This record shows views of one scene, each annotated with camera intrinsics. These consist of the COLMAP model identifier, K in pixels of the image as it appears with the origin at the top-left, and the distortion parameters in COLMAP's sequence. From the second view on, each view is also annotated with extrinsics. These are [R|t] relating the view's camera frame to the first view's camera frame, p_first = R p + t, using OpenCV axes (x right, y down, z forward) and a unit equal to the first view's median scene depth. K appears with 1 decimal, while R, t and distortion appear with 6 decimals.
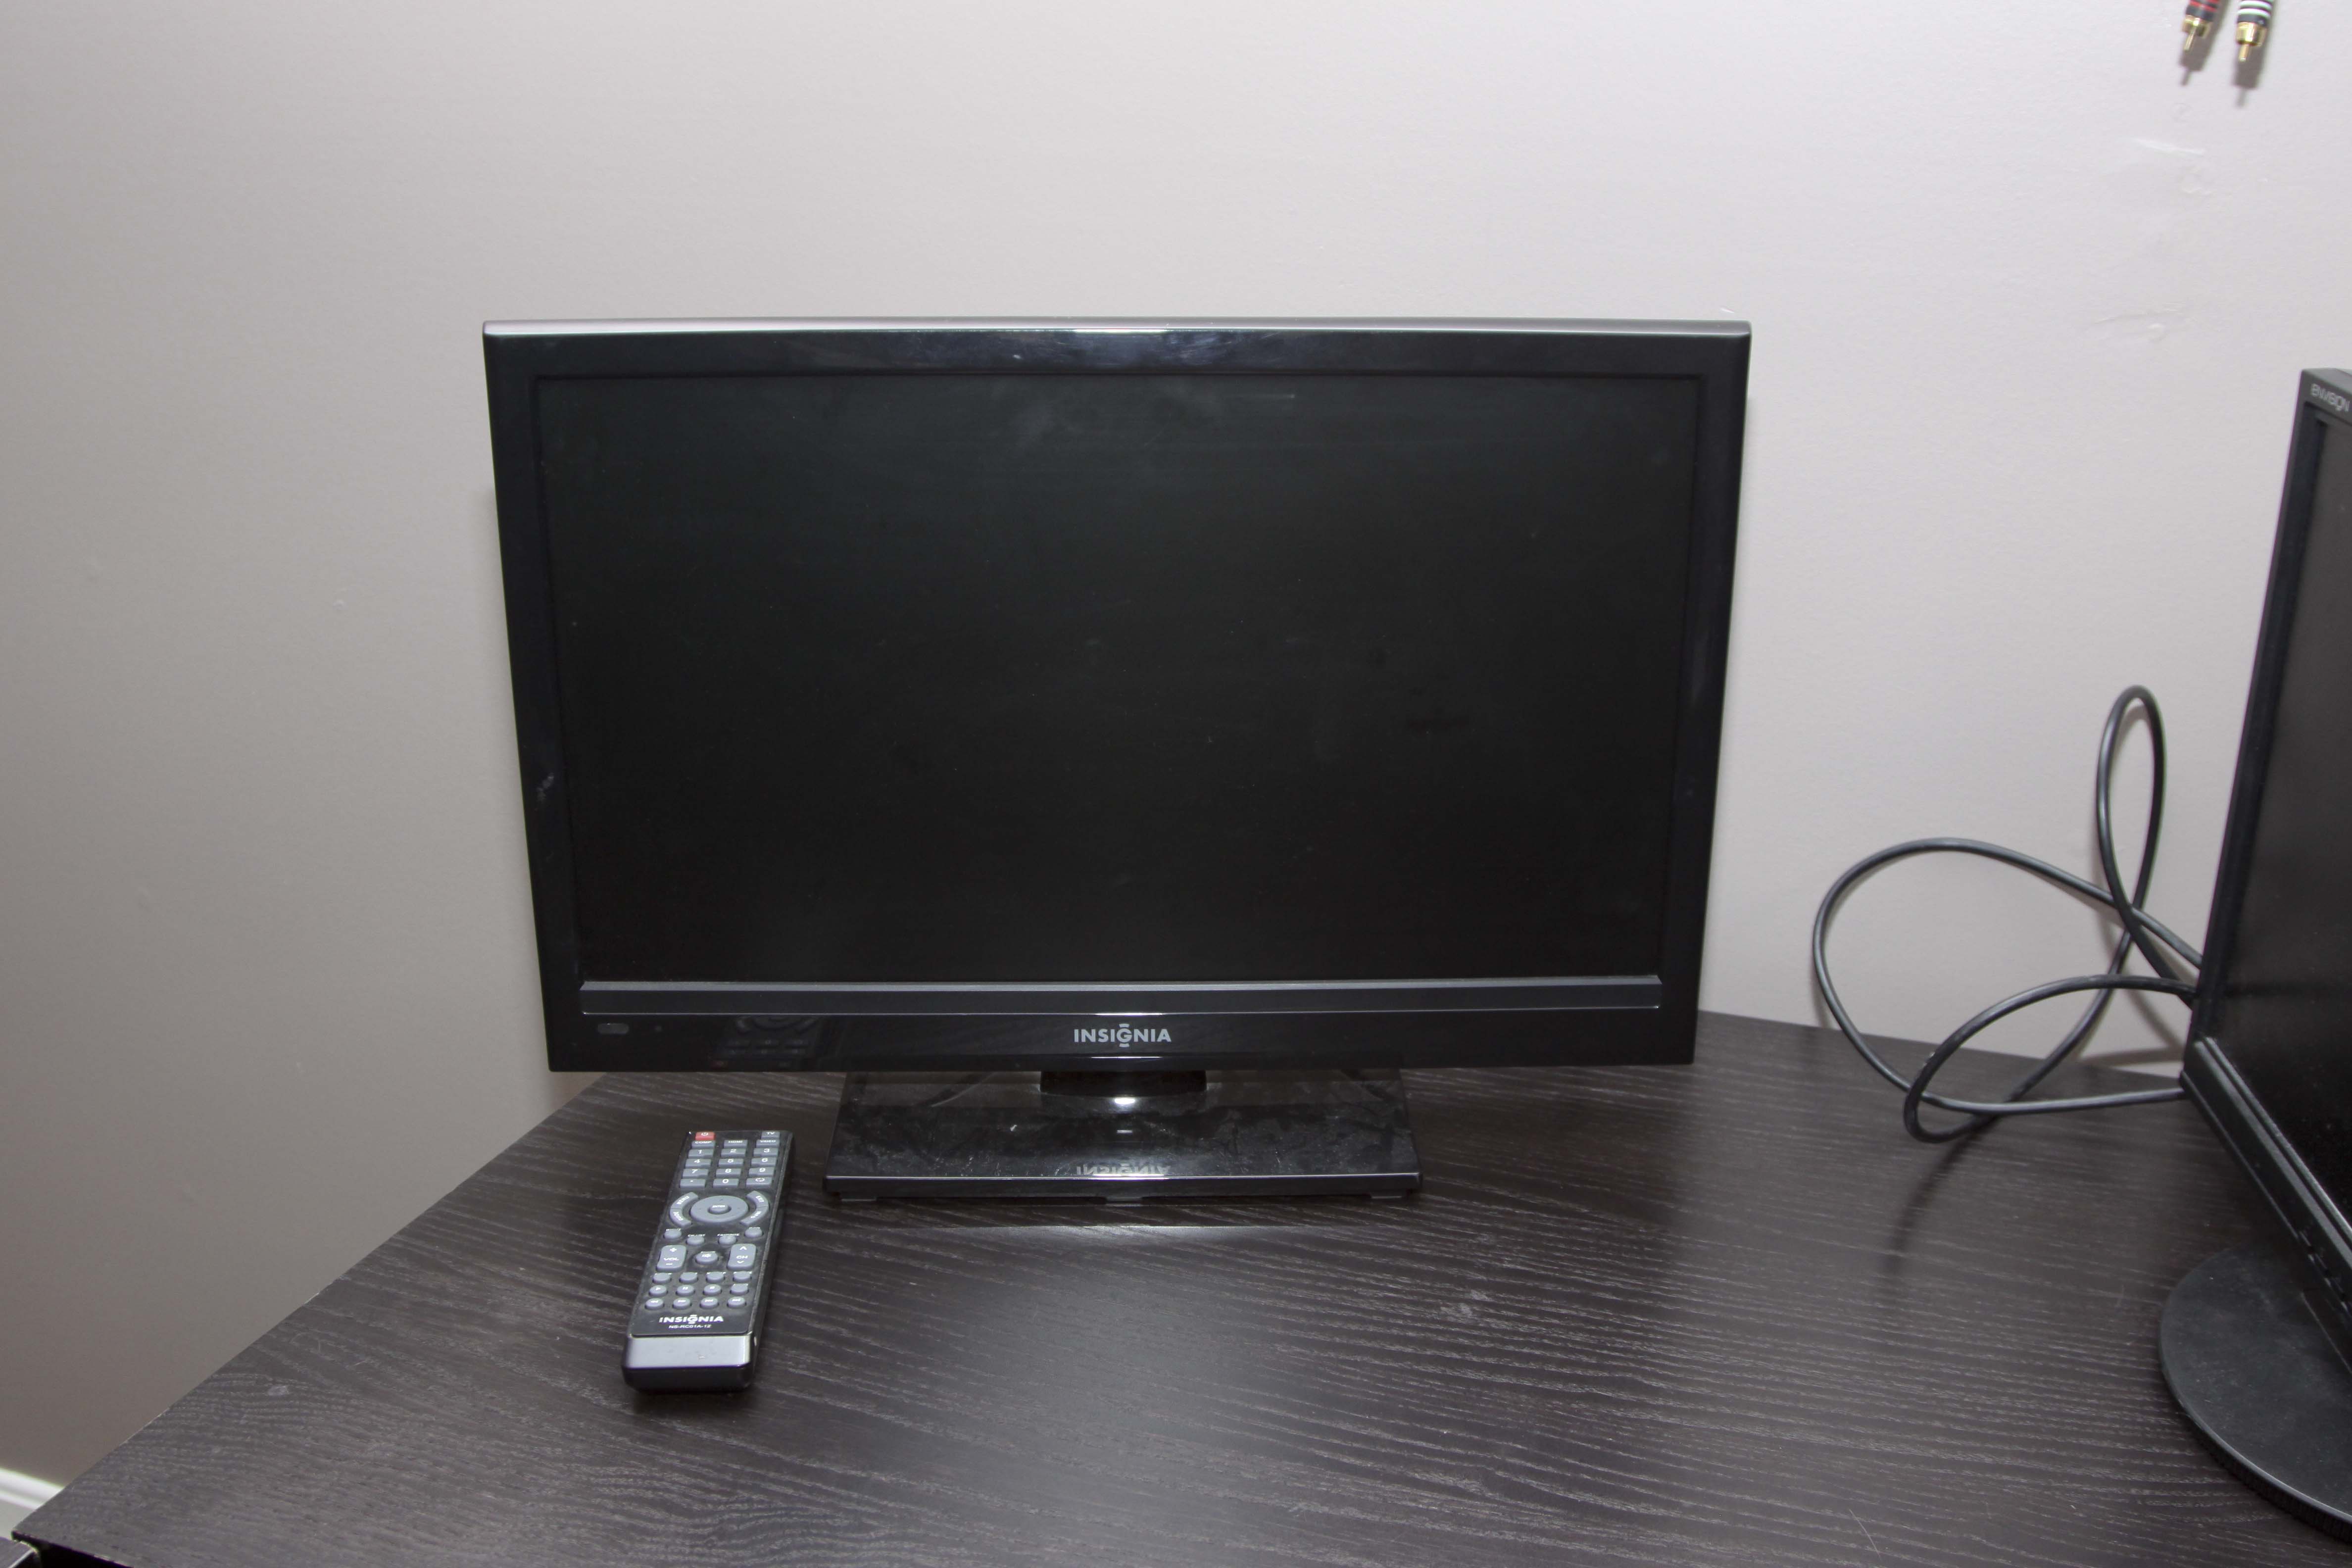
lens RADIAL K [[2595.4, 0, 1167.9], [0, 2595.4, 786.6], [0, 0, 1]] dist [-0.084126, 0.000000]
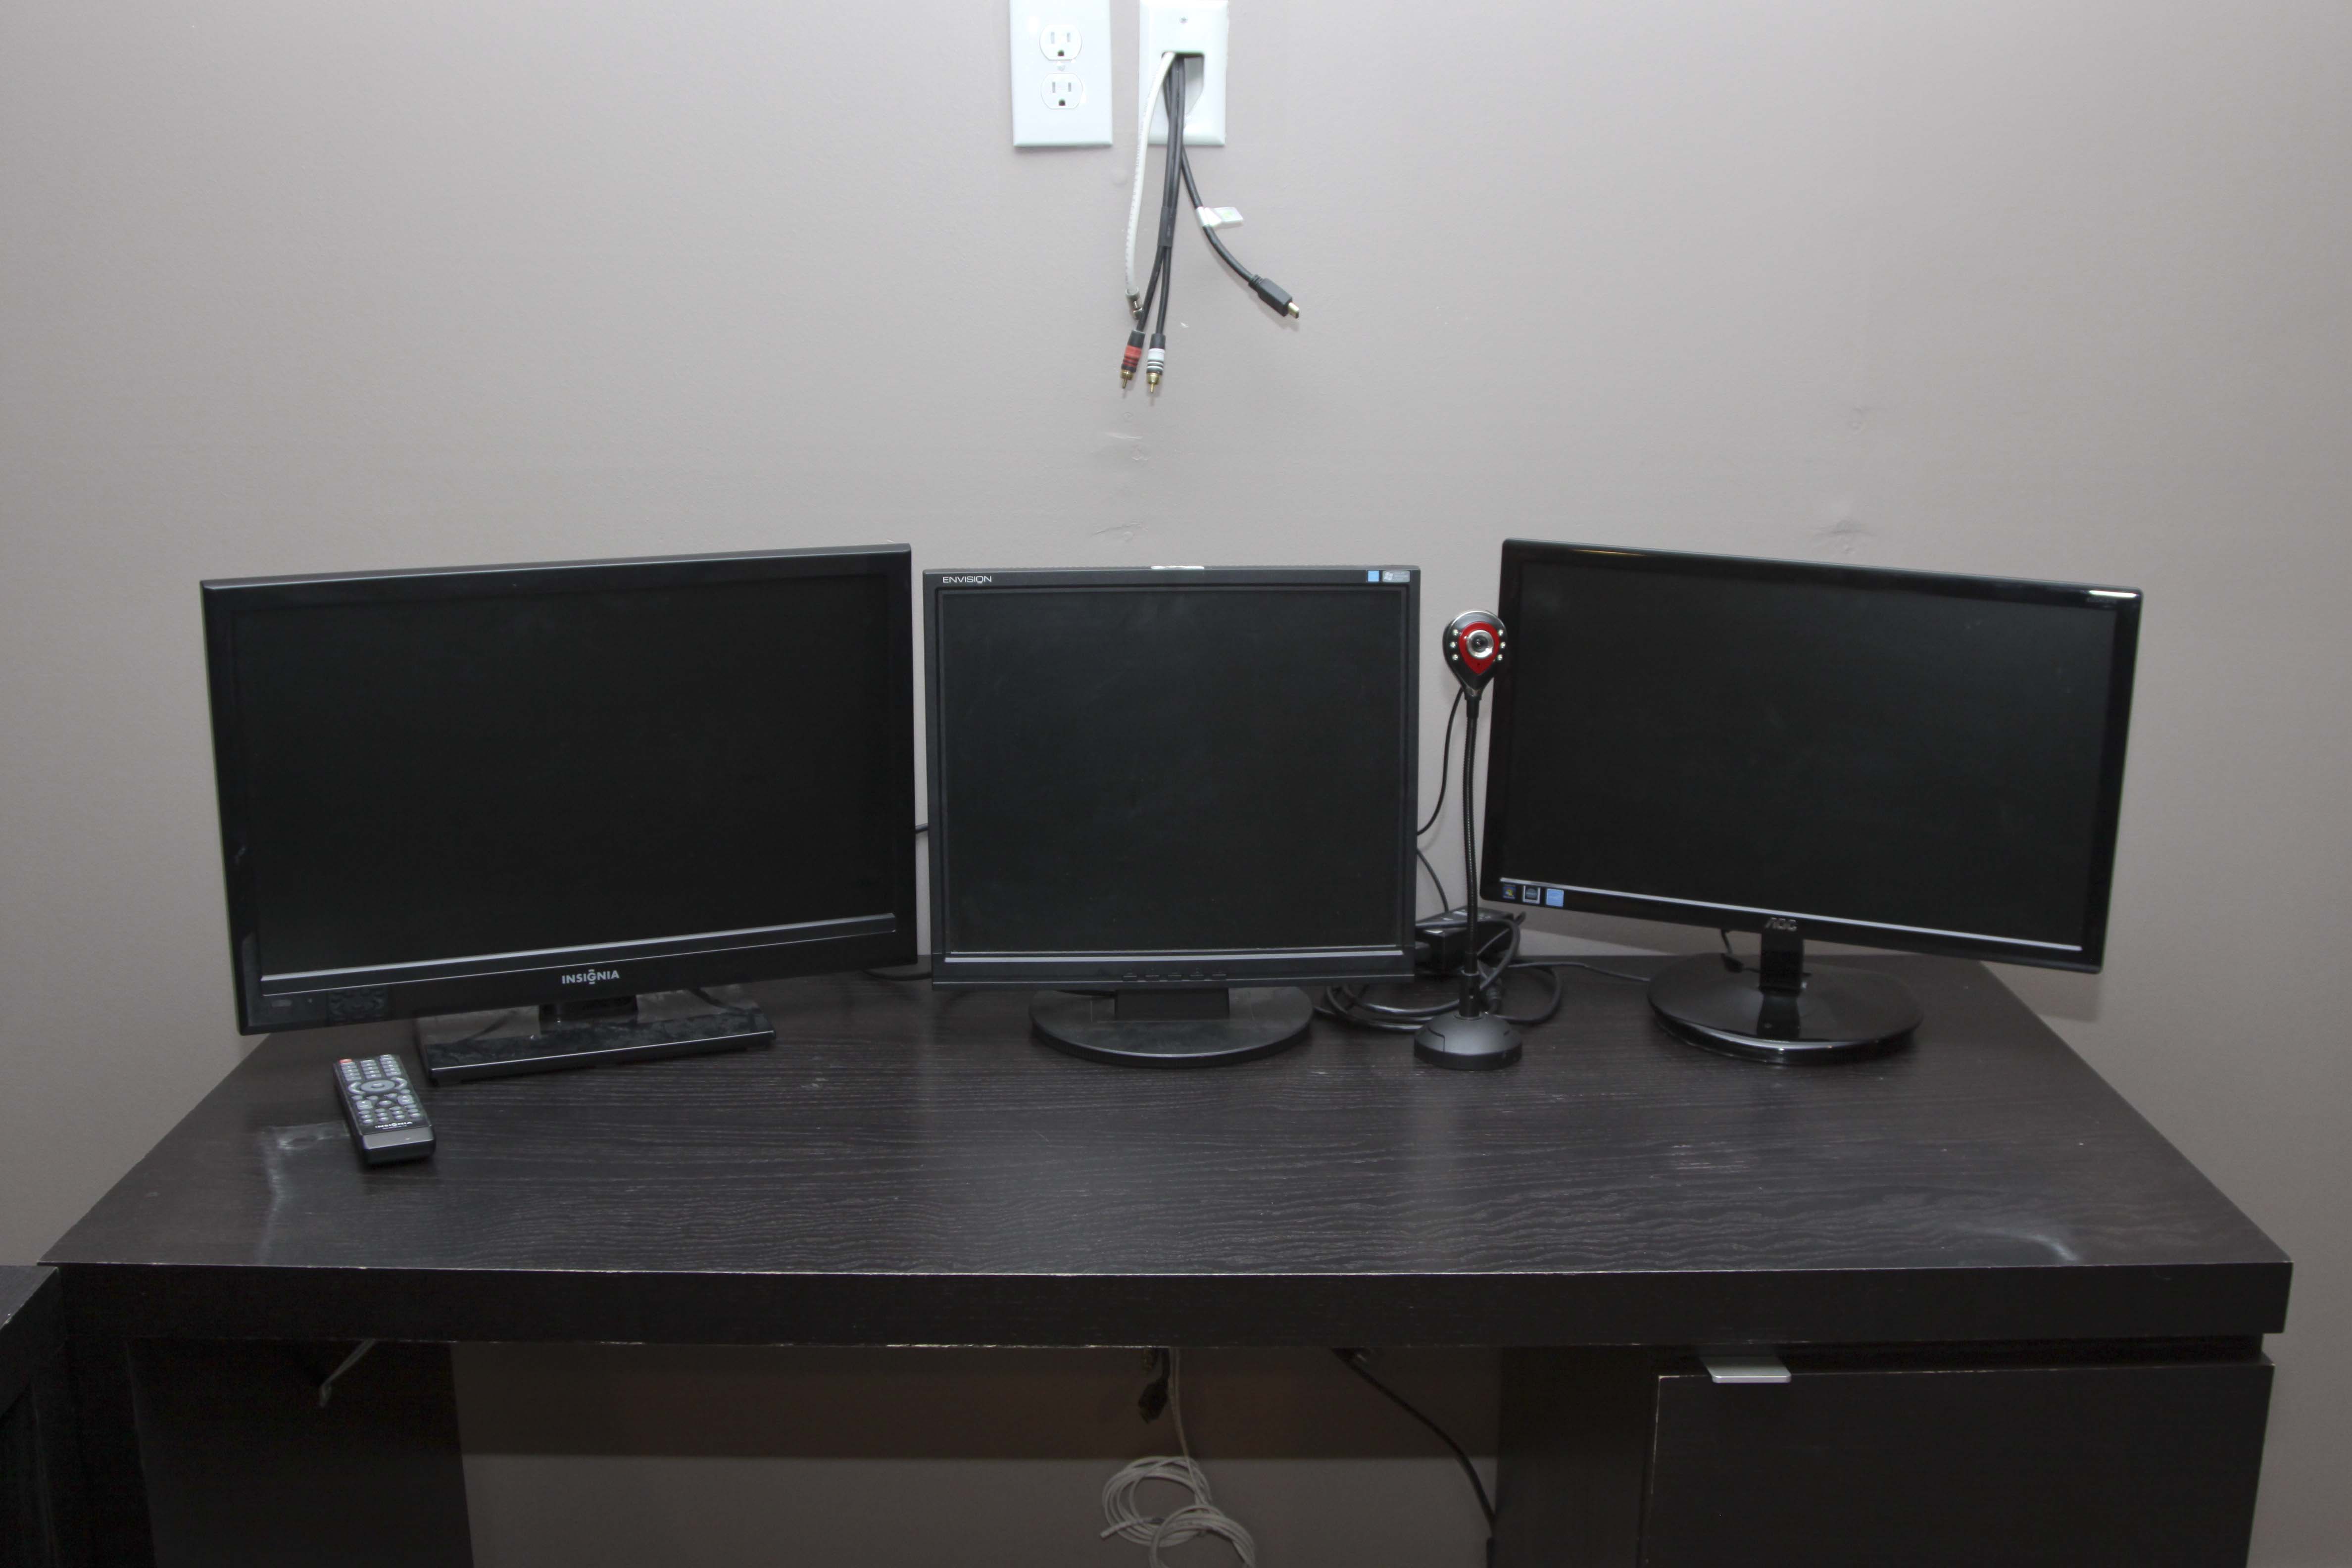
lens RADIAL K [[2595.4, 0, 1190.4], [0, 2595.4, 769.2], [0, 0, 1]] dist [-0.084126, 0.000000]
pose [[0.939288, -0.079009, 0.333910, -0.213247], [0.112835, 0.990131, -0.083122, 0.153371], [-0.324047, 0.115752, 0.938933, -0.771783]]
